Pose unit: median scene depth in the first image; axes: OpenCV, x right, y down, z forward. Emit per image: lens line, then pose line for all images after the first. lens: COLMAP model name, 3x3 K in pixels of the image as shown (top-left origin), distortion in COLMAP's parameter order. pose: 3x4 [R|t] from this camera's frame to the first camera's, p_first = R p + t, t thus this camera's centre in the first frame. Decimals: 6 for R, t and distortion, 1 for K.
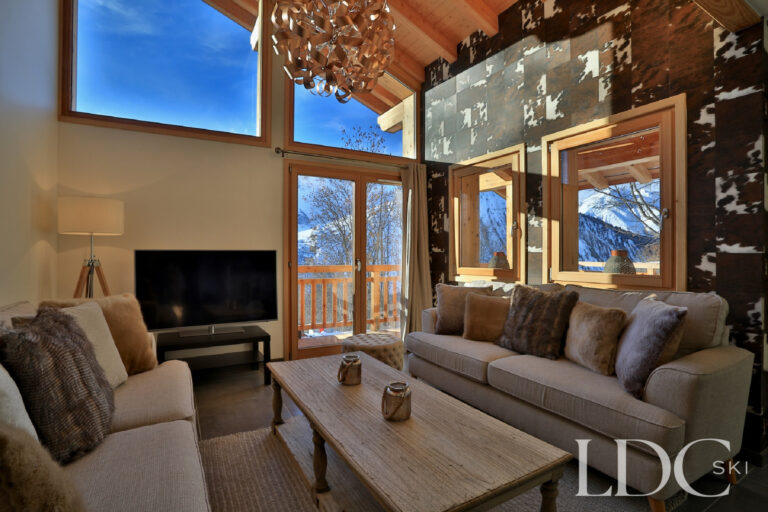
lens RADIAL K [[374.4, 0, 384.0], [0, 374.4, 256.0], [0, 0, 1]] dist [-0.074851, 0.033296]
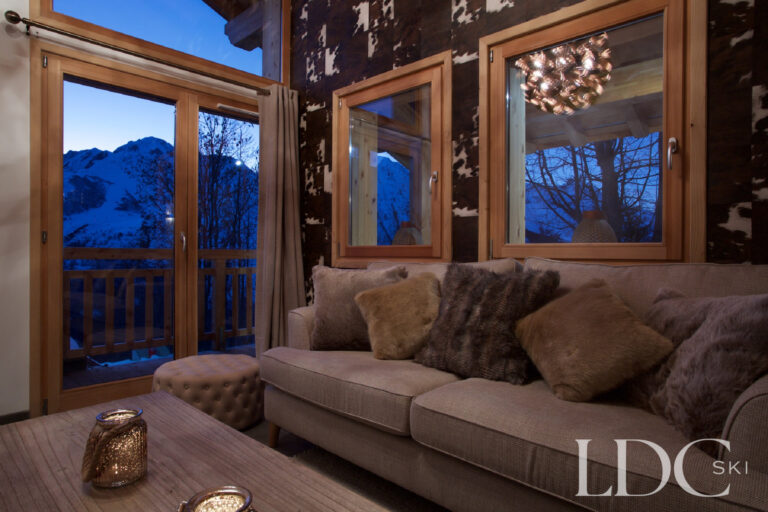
lens RADIAL K [[459.0, 0, 384.0], [0, 459.0, 256.0], [0, 0, 1]] dist [-0.038690, 0.000100]
pose [[0.955266, 0.007616, 0.295650, 0.033712], [-0.007765, 0.999970, -0.000670, 0.060975], [-0.295646, -0.001656, 0.955296, 0.277226]]
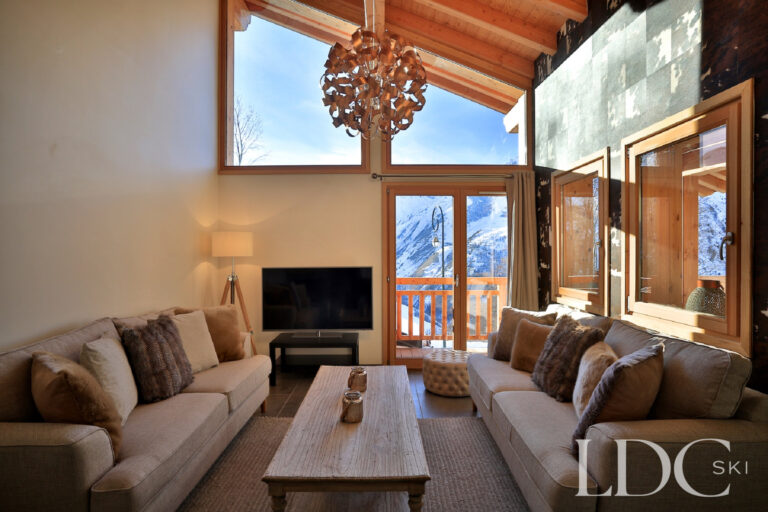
lens RADIAL K [[417.1, 0, 384.0], [0, 417.1, 256.0], [0, 0, 1]] dist [-0.052895, 0.032891]
pose [[0.871975, 0.001654, -0.489548, 0.408596], [0.000735, 0.999989, 0.004689, -0.062224], [0.489550, -0.004448, 0.871964, -0.081110]]
